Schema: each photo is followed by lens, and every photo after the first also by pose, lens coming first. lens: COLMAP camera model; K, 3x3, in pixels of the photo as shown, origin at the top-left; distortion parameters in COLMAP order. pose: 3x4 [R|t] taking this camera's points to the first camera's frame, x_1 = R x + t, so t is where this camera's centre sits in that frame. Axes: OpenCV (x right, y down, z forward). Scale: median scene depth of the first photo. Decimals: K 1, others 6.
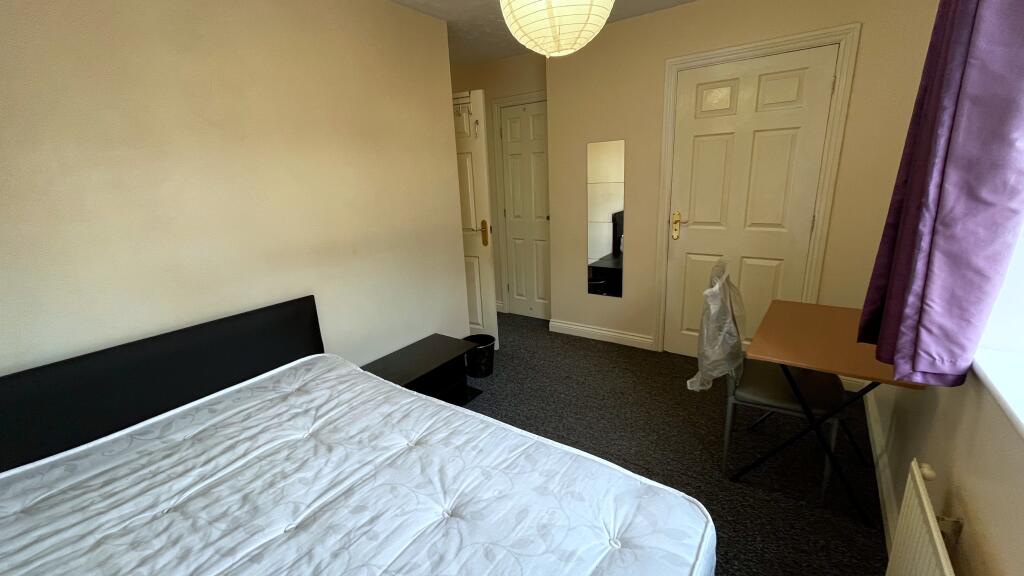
lens RADIAL K [[405.3, 0, 512.0], [0, 405.3, 288.0], [0, 0, 1]] dist [-0.000991, -0.000047]
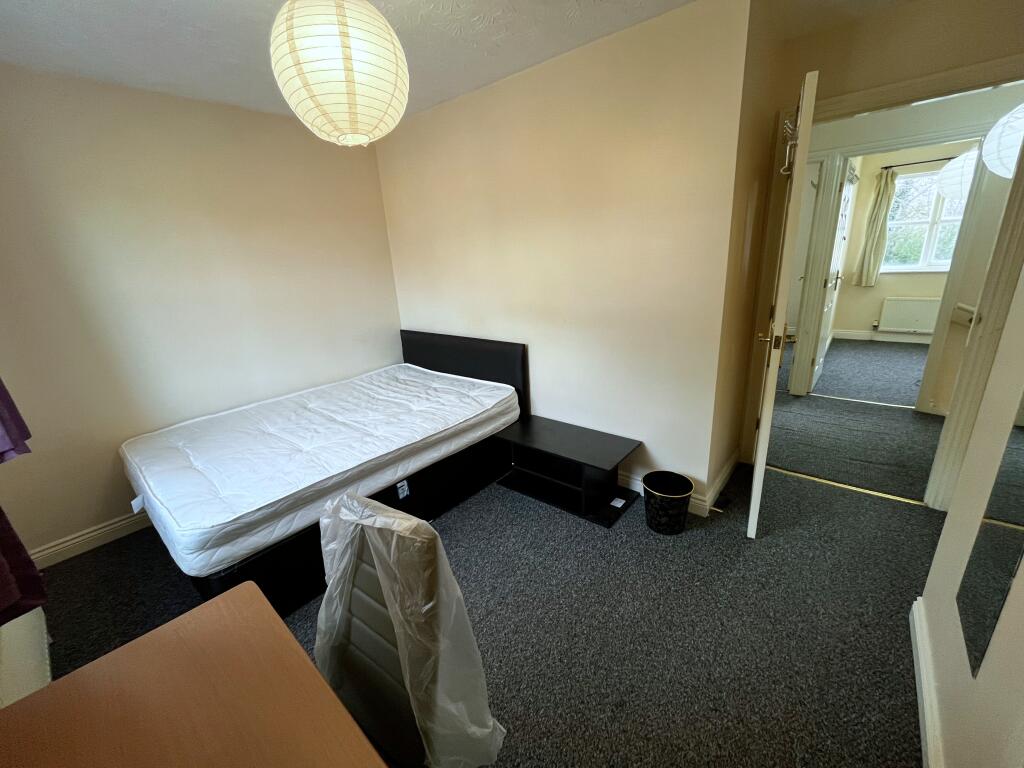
lens RADIAL K [[413.4, 0, 512.0], [0, 413.4, 384.0], [0, 0, 1]] dist [0.000321, 0.000120]
pose [[-0.086136, 0.350087, -0.932749, 1.221446], [-0.191910, 0.912865, 0.360346, -0.519111], [0.977625, 0.210042, -0.011445, 1.587418]]
